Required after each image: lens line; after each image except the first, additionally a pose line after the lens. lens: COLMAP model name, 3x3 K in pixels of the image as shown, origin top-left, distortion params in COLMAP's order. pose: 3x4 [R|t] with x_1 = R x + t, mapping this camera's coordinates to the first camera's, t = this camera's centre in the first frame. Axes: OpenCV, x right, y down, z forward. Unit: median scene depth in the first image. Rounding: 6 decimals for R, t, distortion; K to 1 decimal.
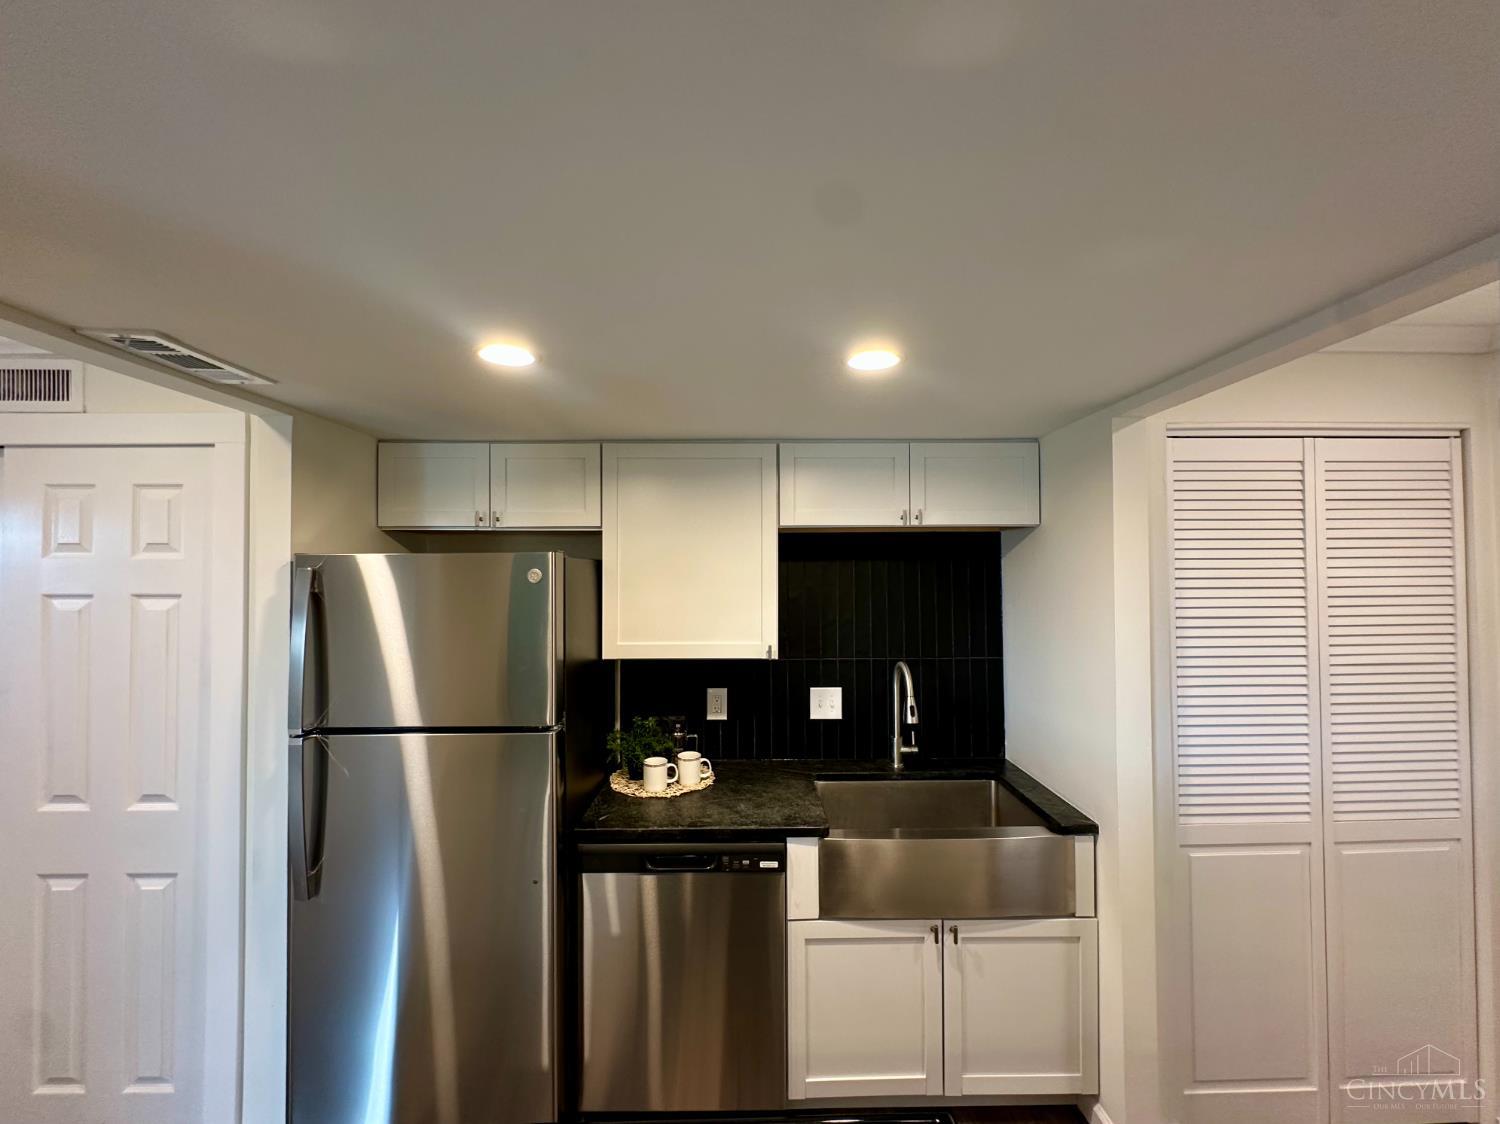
lens RADIAL K [[597.4, 0, 750.0], [0, 597.4, 562.0], [0, 0, 1]] dist [-0.001158, 0.000096]
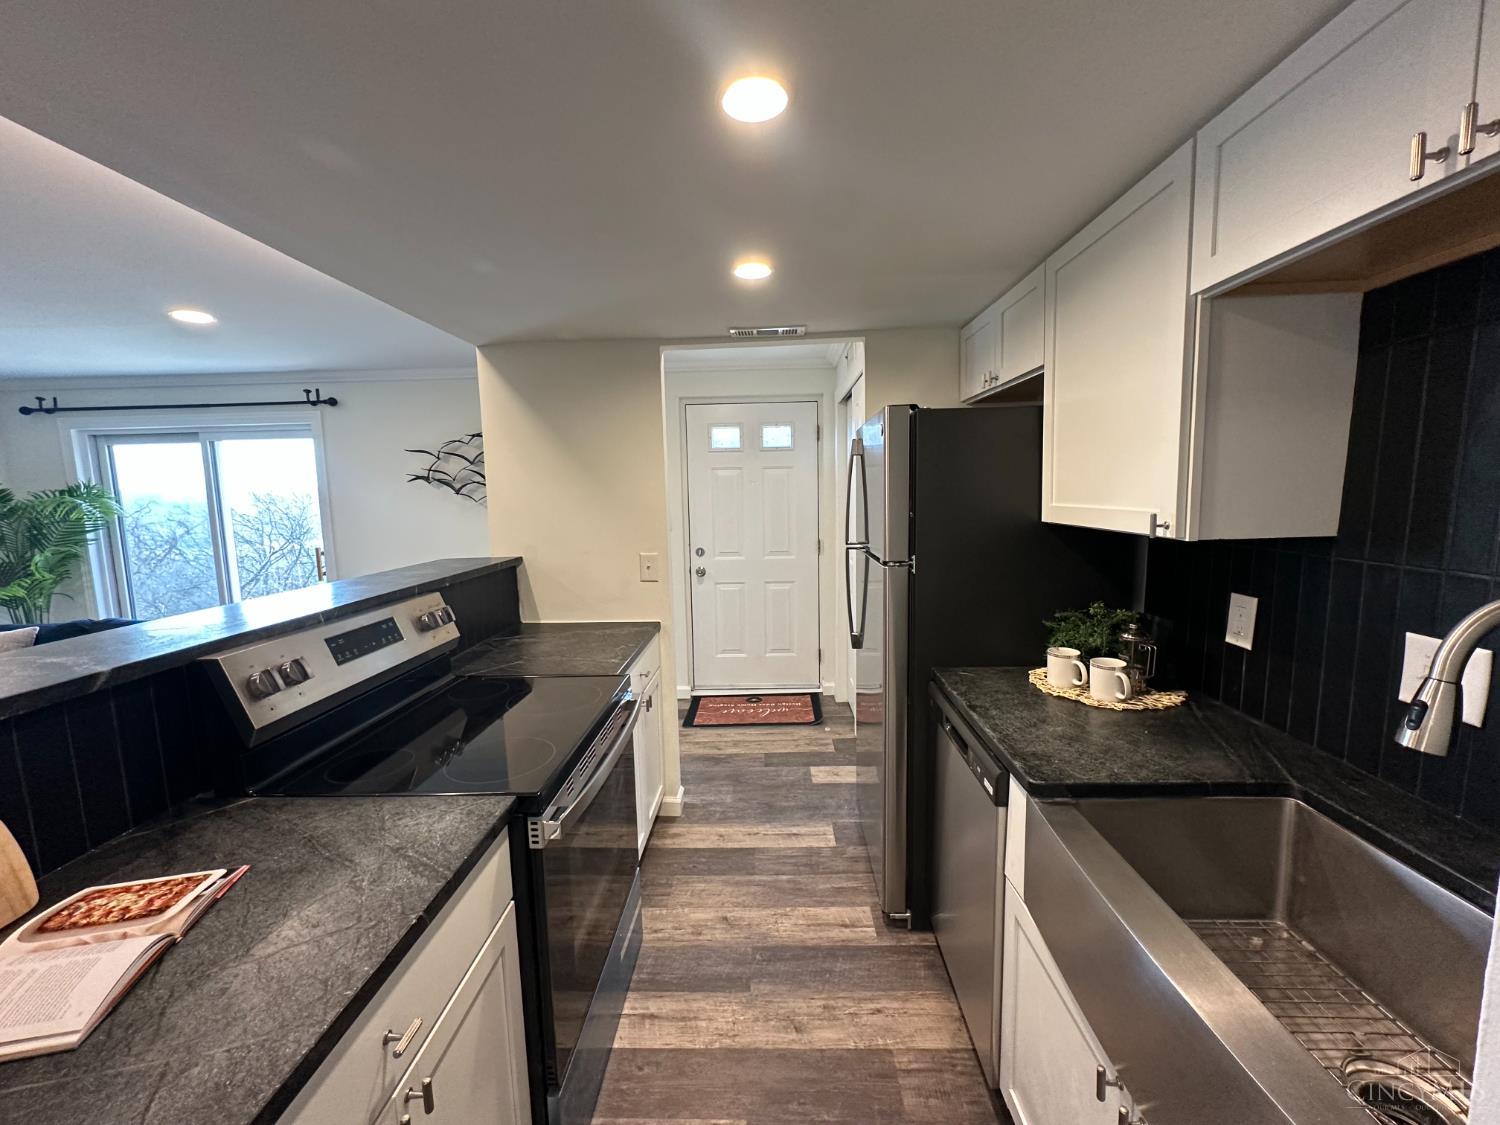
lens RADIAL K [[597.4, 0, 750.0], [0, 597.4, 562.5], [0, 0, 1]] dist [-0.001158, 0.000096]
pose [[-0.055134, 0.121776, -0.991025, 0.638072], [0.046947, 0.991753, 0.119254, 0.096415], [0.997375, -0.039950, -0.060396, 0.620797]]
